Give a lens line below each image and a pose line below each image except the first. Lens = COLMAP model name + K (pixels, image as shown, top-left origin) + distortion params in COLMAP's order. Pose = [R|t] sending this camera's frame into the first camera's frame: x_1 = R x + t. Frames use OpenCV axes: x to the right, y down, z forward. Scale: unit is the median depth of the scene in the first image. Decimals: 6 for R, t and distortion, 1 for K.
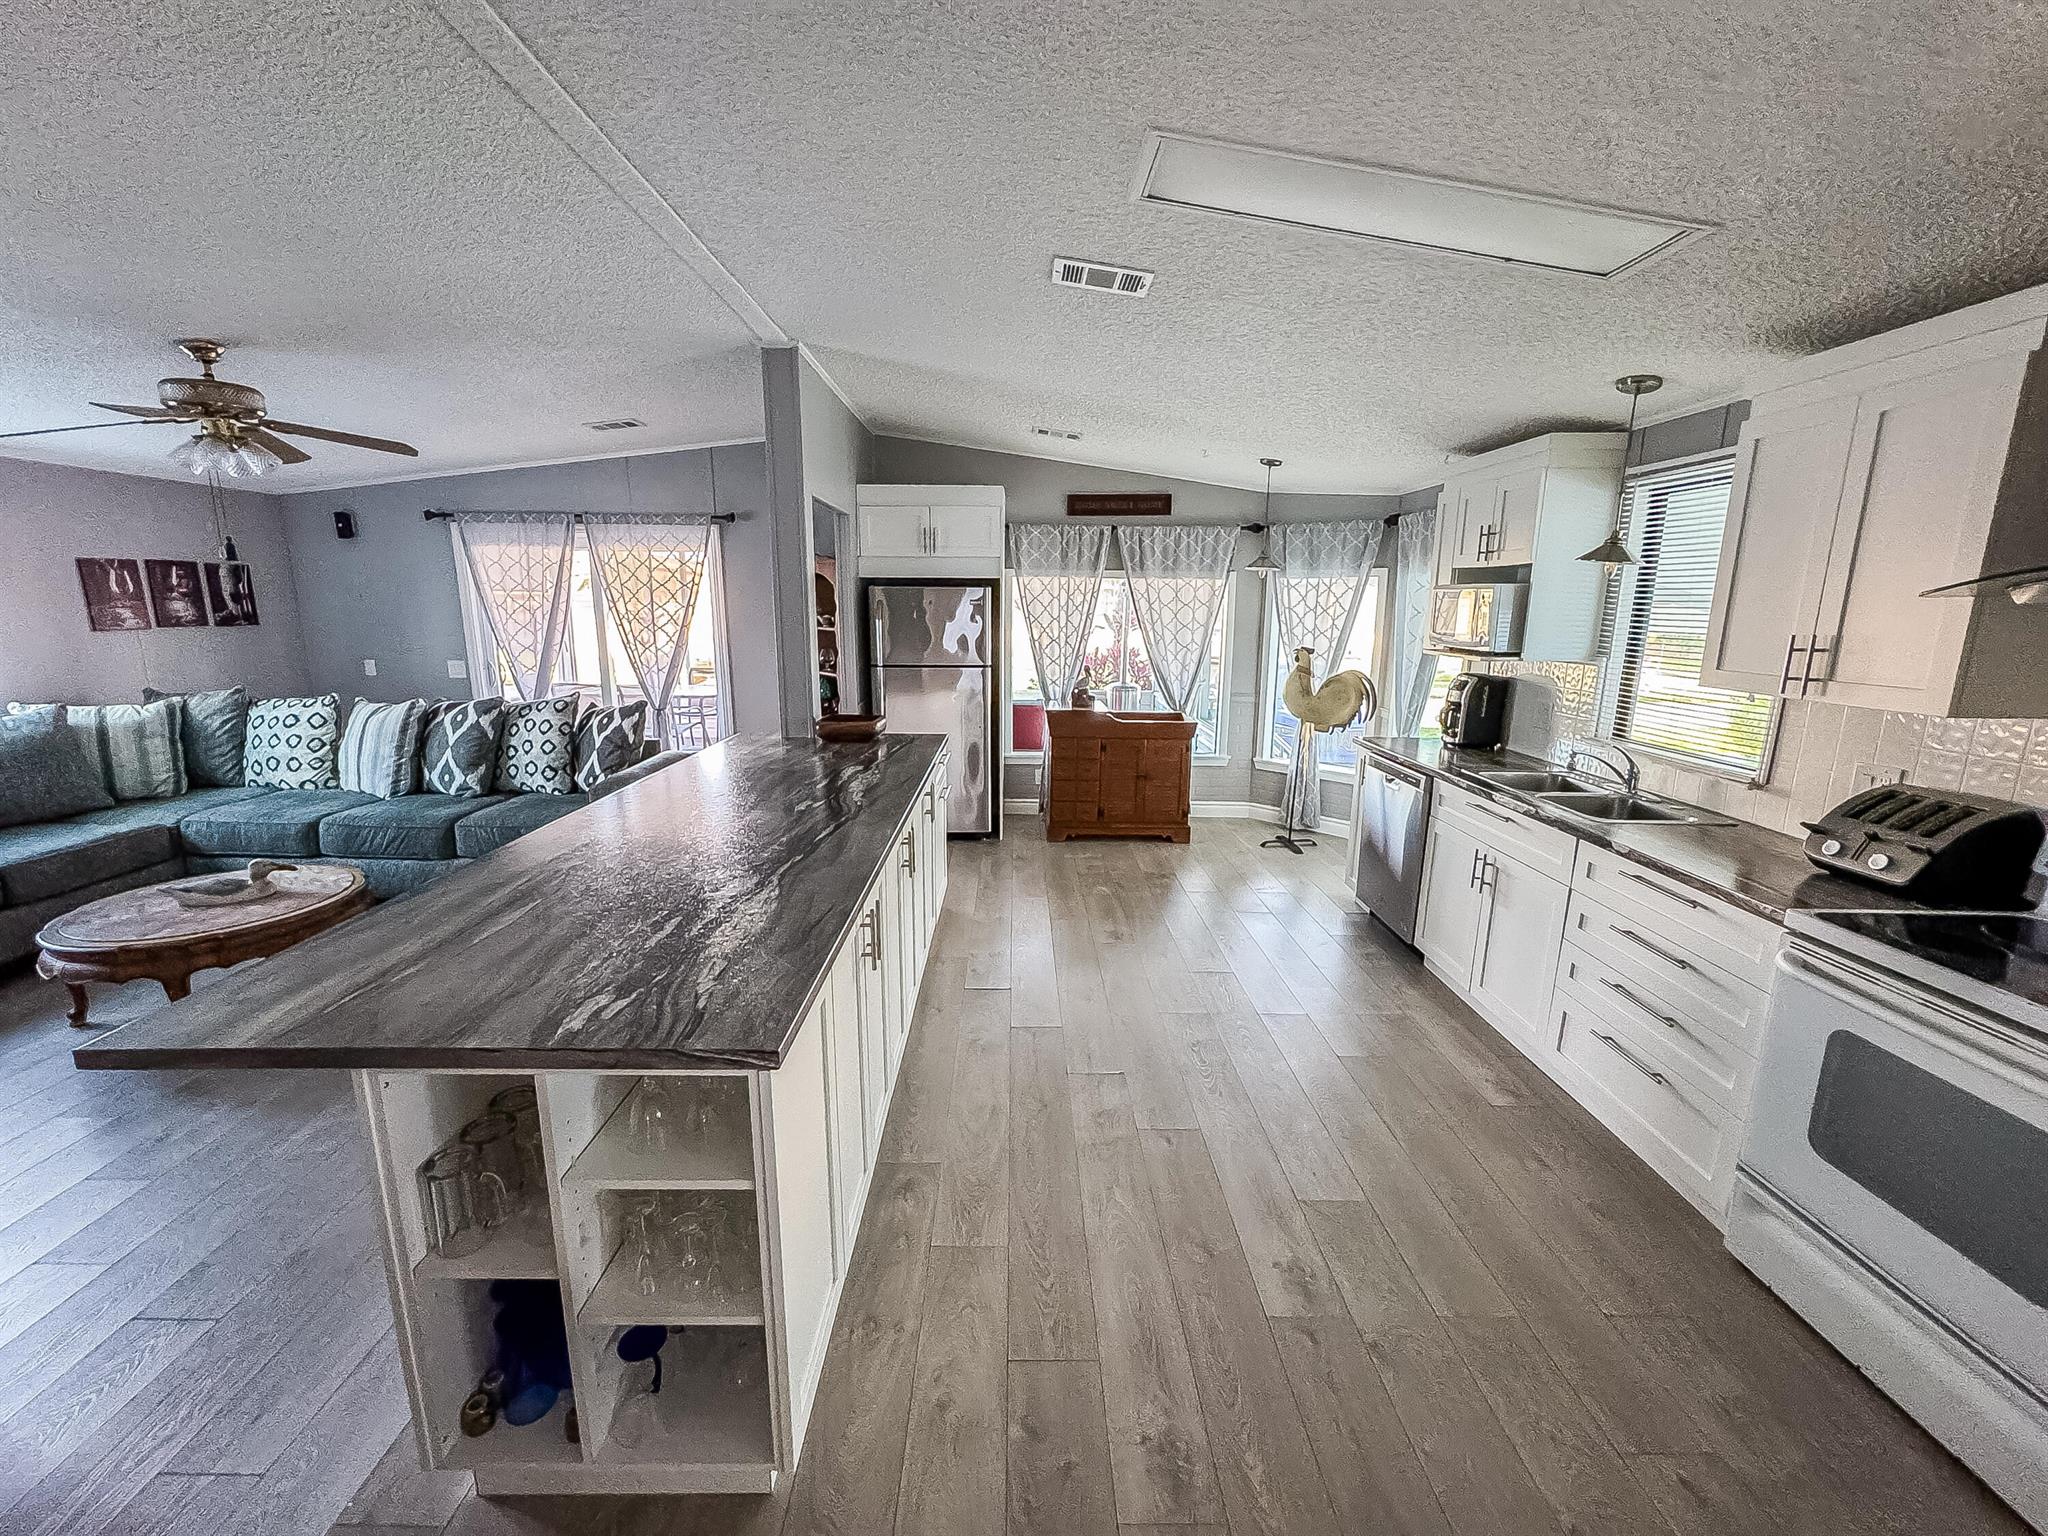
lens RADIAL K [[813.3, 0, 1022.5], [0, 813.3, 765.6], [0, 0, 1]] dist [-0.005801, 0.001007]
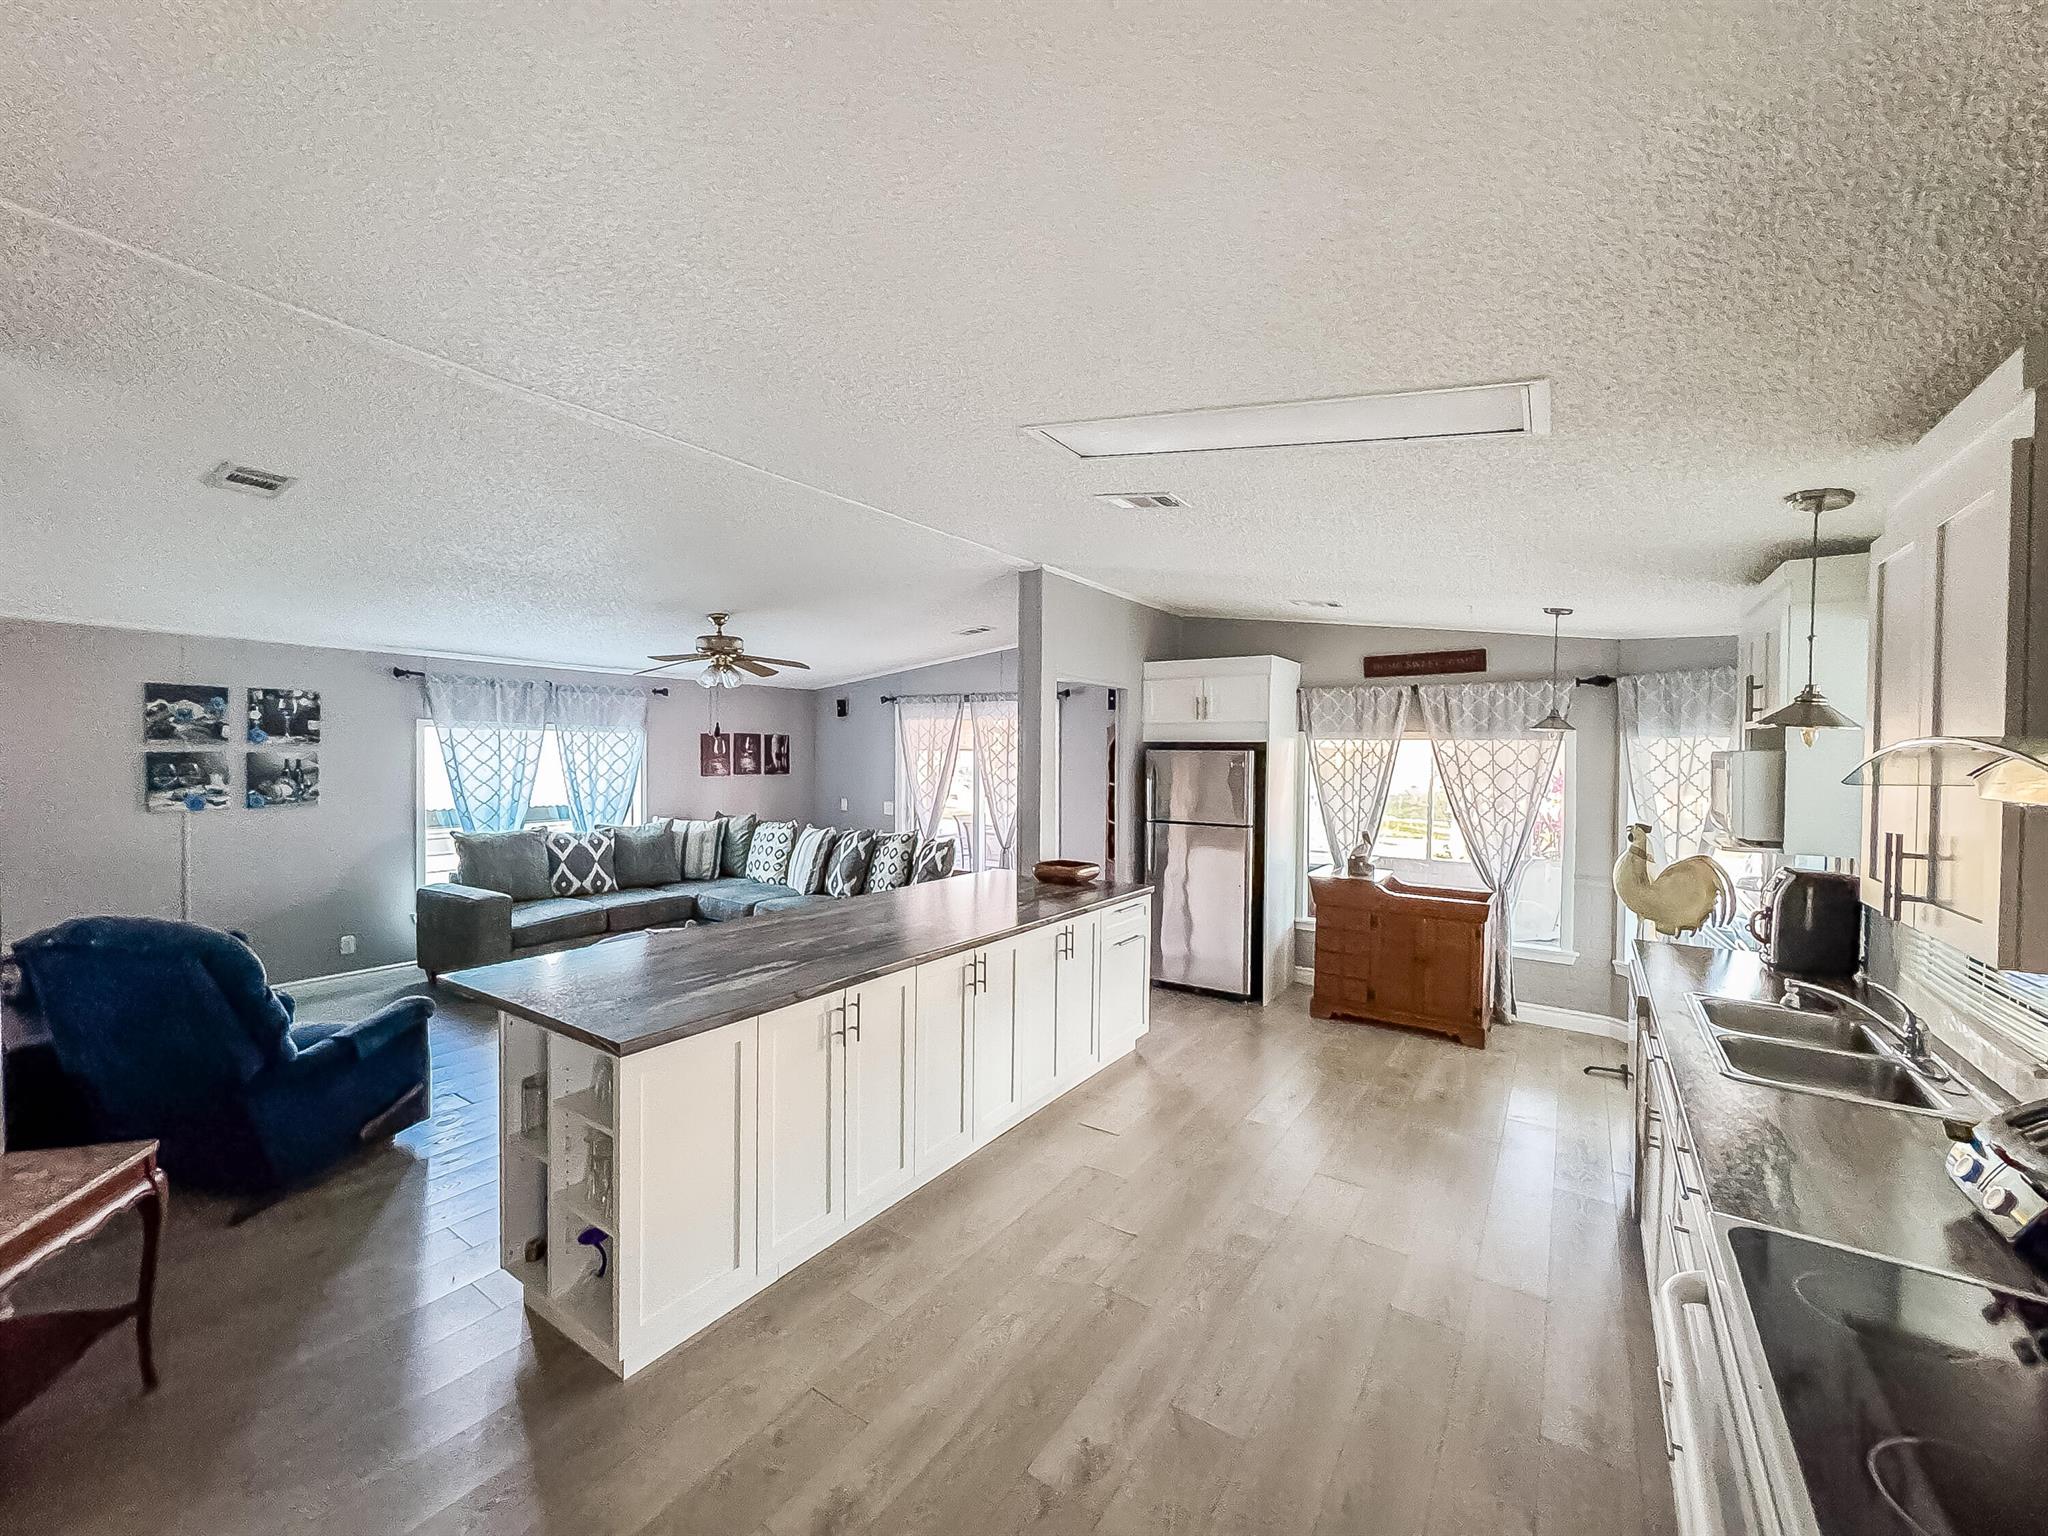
lens RADIAL K [[813.3, 0, 1025.1], [0, 813.3, 768.6], [0, 0, 1]] dist [-0.005801, 0.001007]
pose [[0.825288, 0.012869, -0.564566, 0.317724], [-0.116275, 0.982191, -0.147583, -0.011385], [0.552612, 0.187443, 0.812087, 0.006472]]
